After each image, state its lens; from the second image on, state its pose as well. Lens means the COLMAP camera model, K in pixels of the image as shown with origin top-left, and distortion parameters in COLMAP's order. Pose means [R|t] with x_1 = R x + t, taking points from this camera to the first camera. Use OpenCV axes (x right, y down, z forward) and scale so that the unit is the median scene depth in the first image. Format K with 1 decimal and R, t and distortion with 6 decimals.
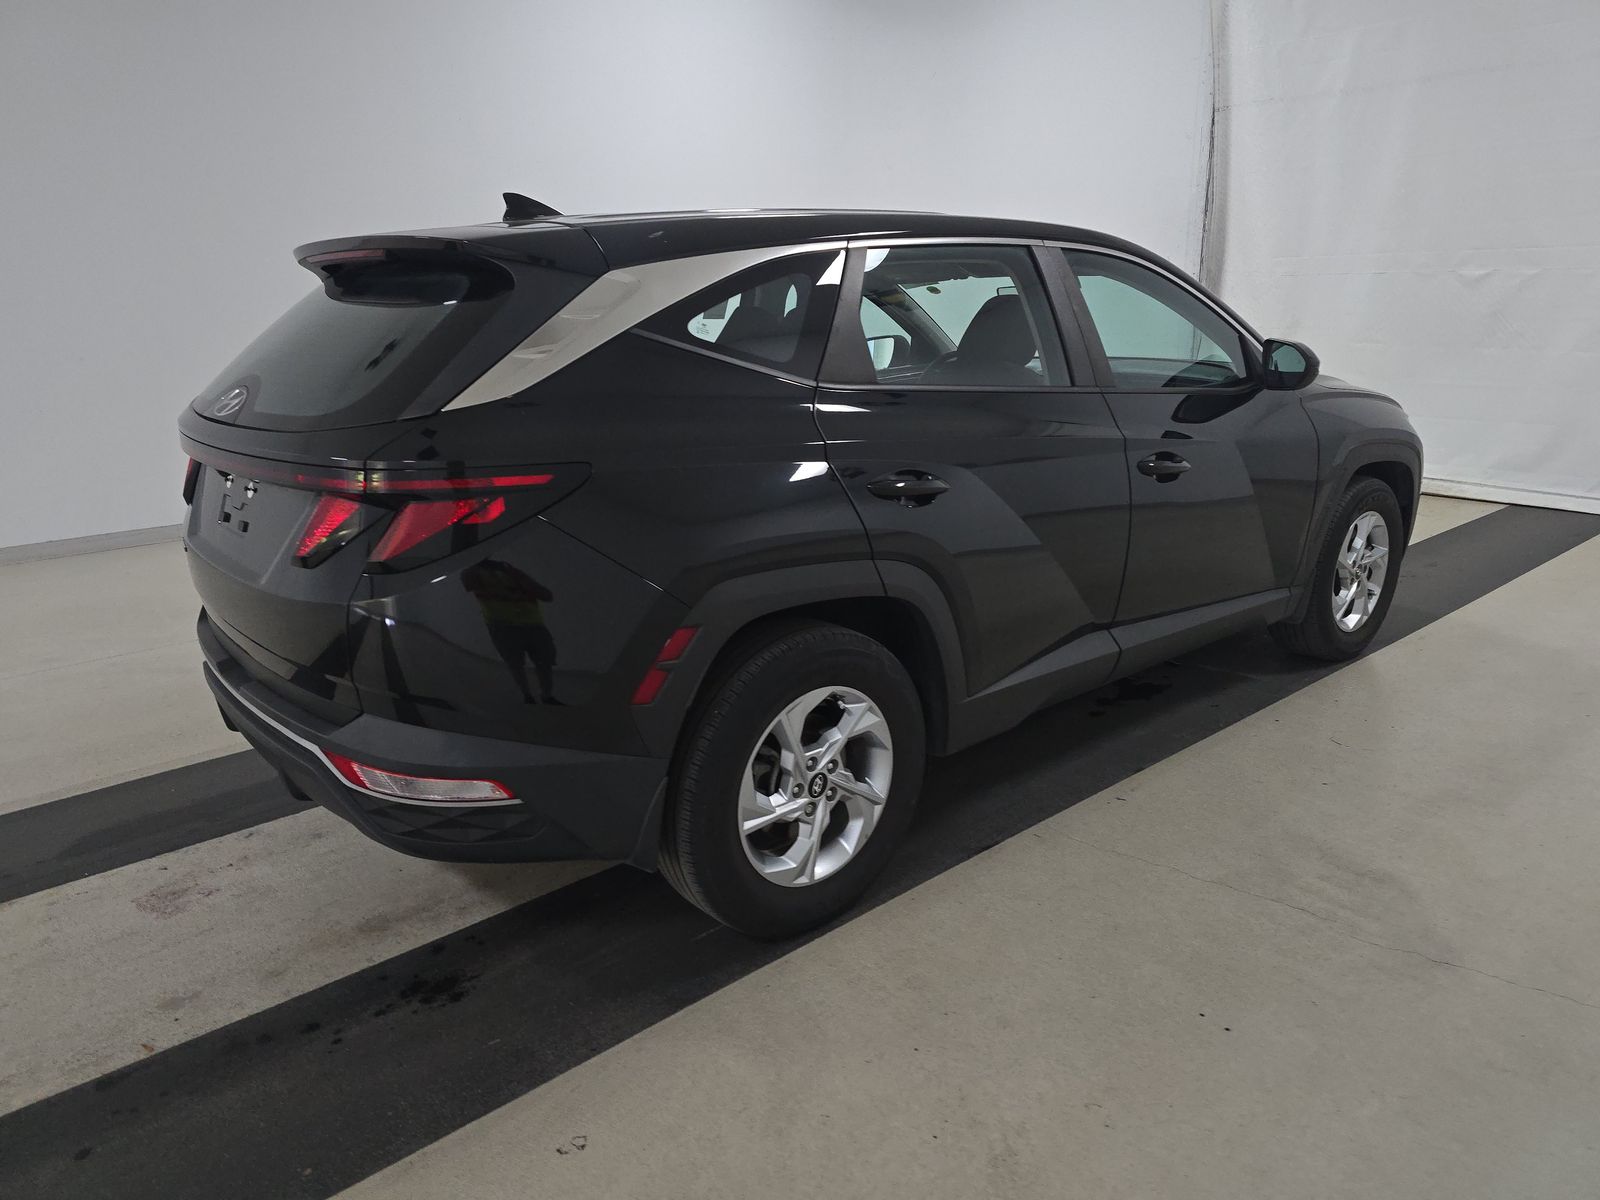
lens RADIAL K [[1081.5, 0, 796.6], [0, 1081.5, 597.3], [0, 0, 1]] dist [0.058129, -0.054009]
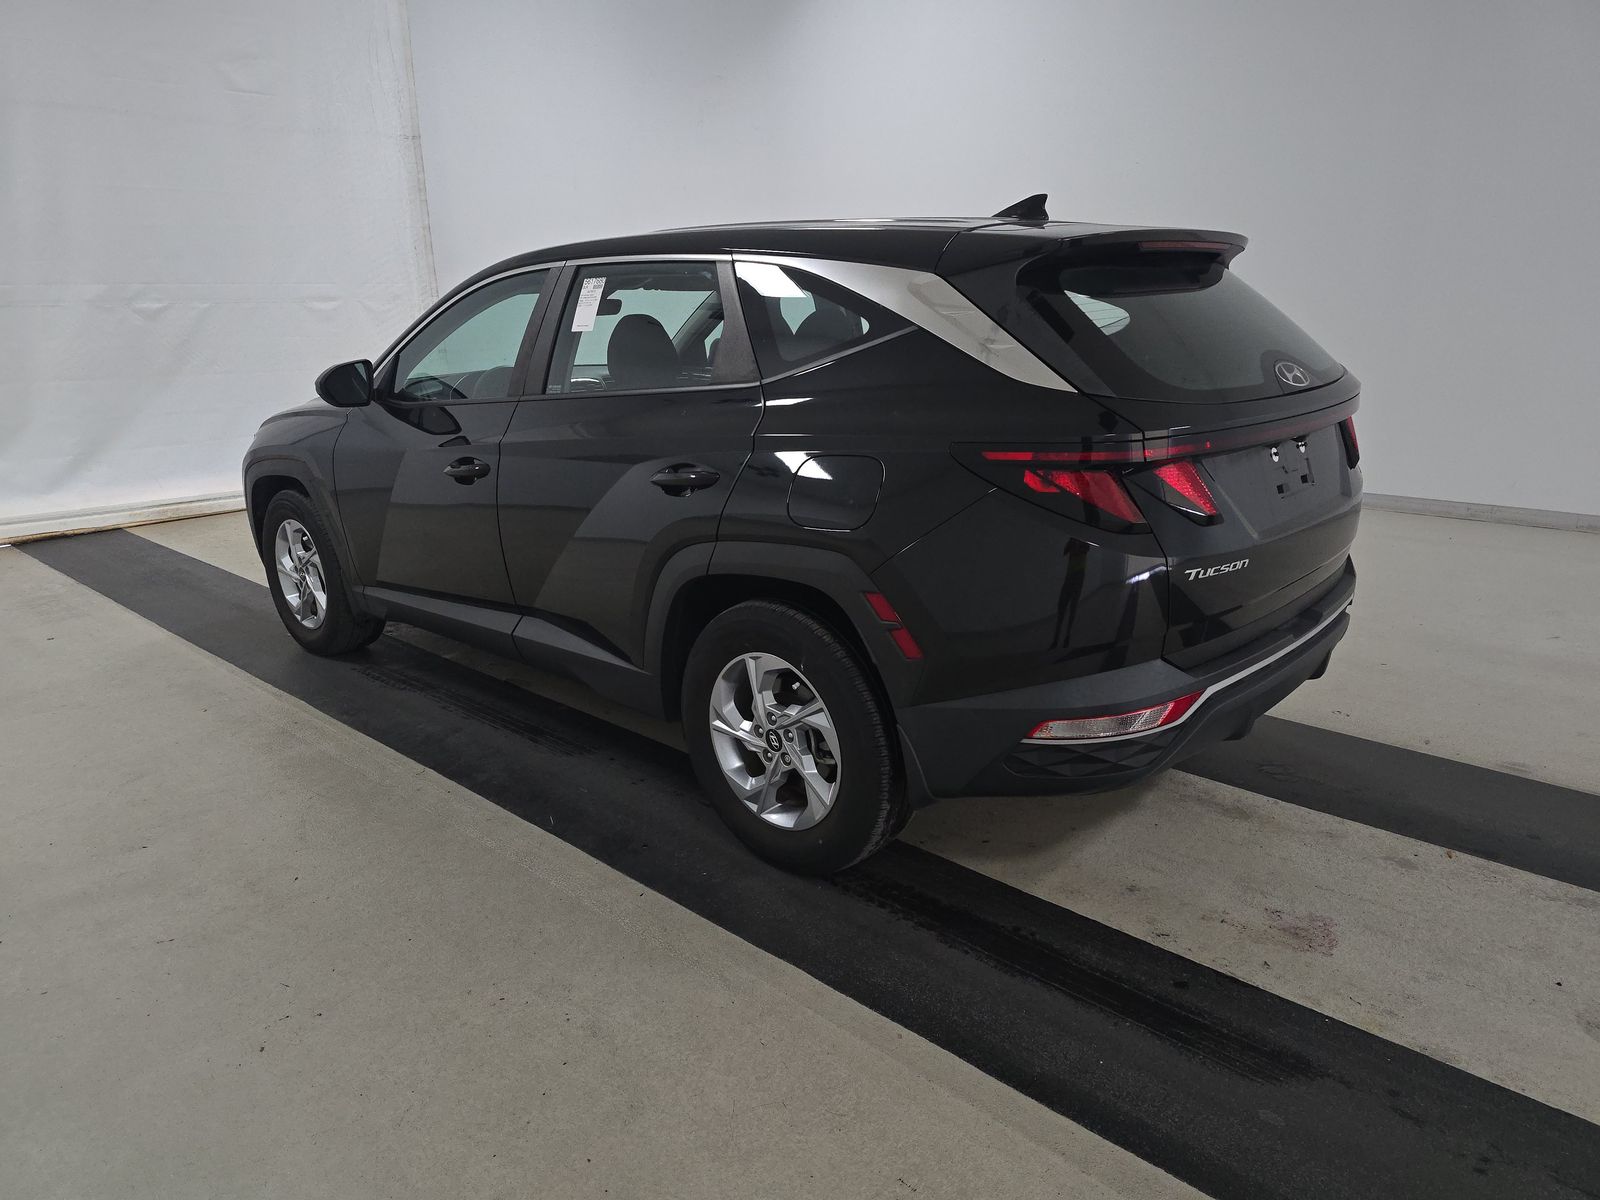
lens RADIAL K [[1081.5, 0, 796.6], [0, 1081.5, 597.3], [0, 0, 1]] dist [0.058129, -0.054009]
pose [[-0.133507, -0.245096, 0.960262, -1.352699], [0.292026, 0.916187, 0.274448, -0.368399], [-0.947046, 0.317062, -0.050743, 1.385098]]
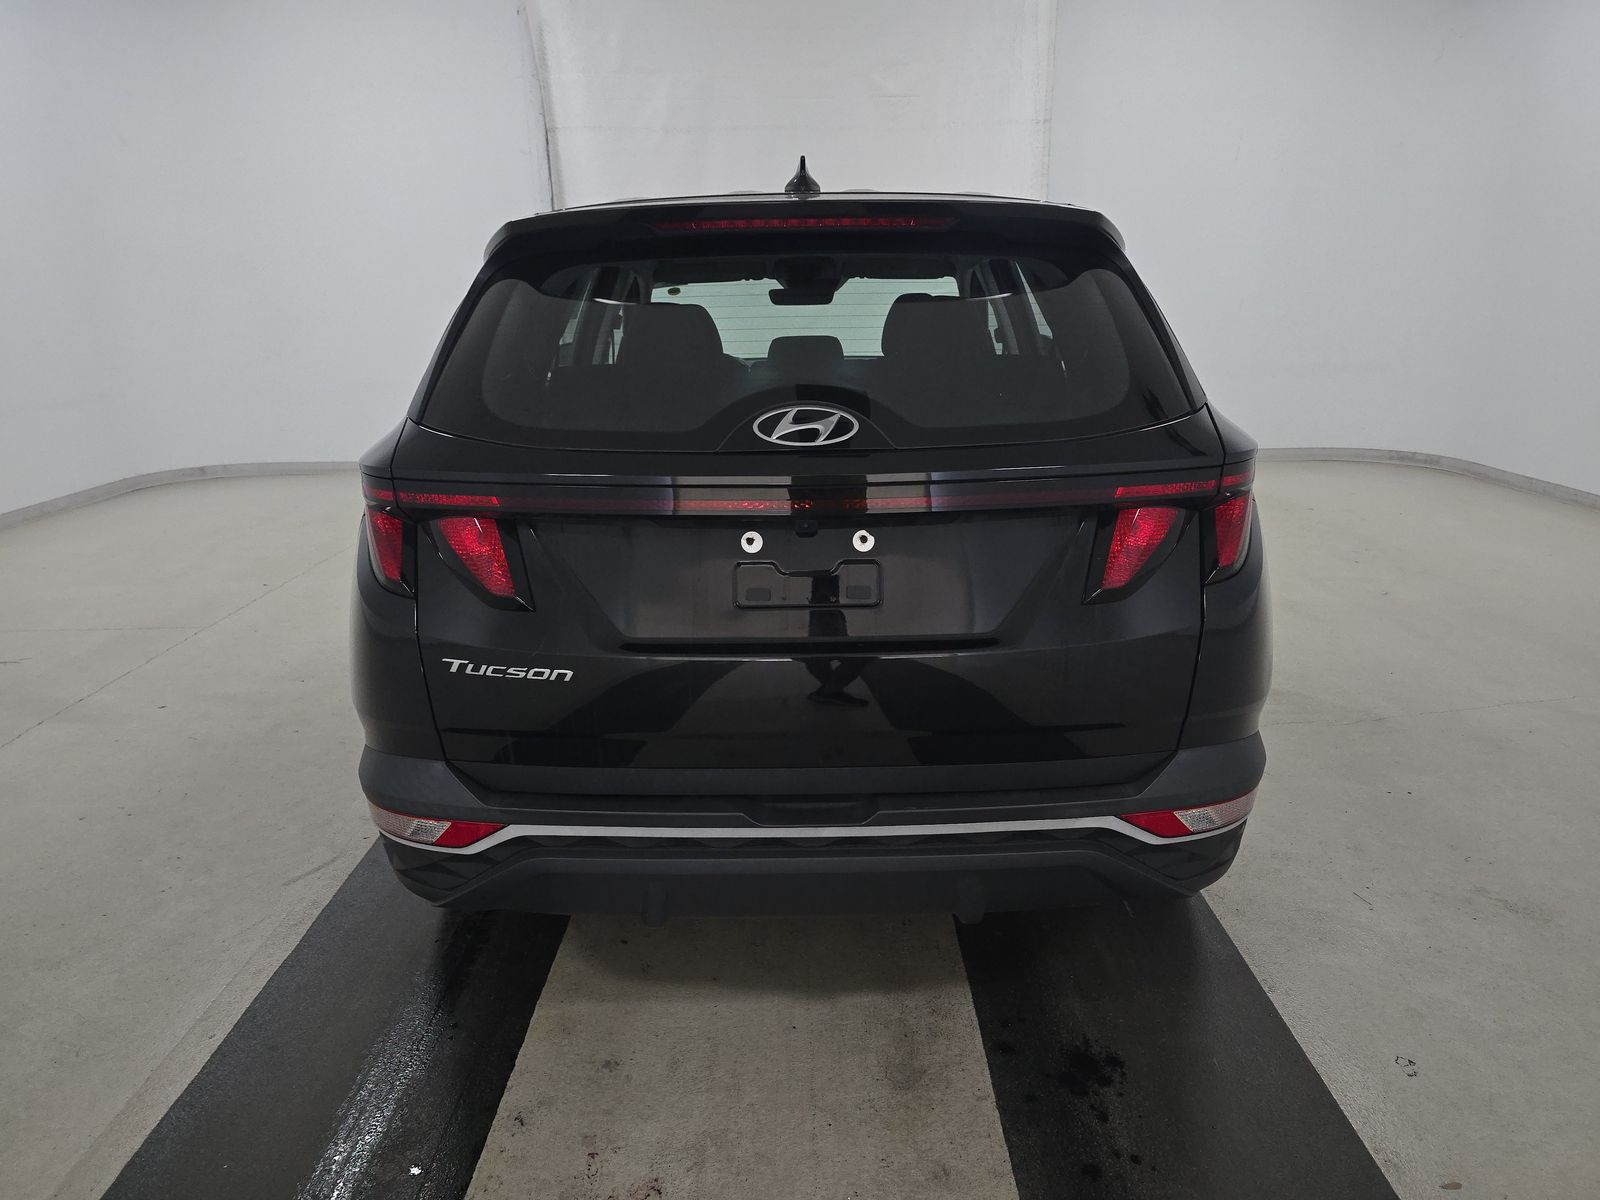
lens RADIAL K [[1081.5, 0, 796.6], [0, 1081.5, 597.3], [0, 0, 1]] dist [0.058129, -0.054009]
pose [[0.642343, -0.194763, 0.741258, -0.919917], [0.204901, 0.975607, 0.078779, -0.113820], [-0.738519, 0.101281, 0.666582, 0.474413]]
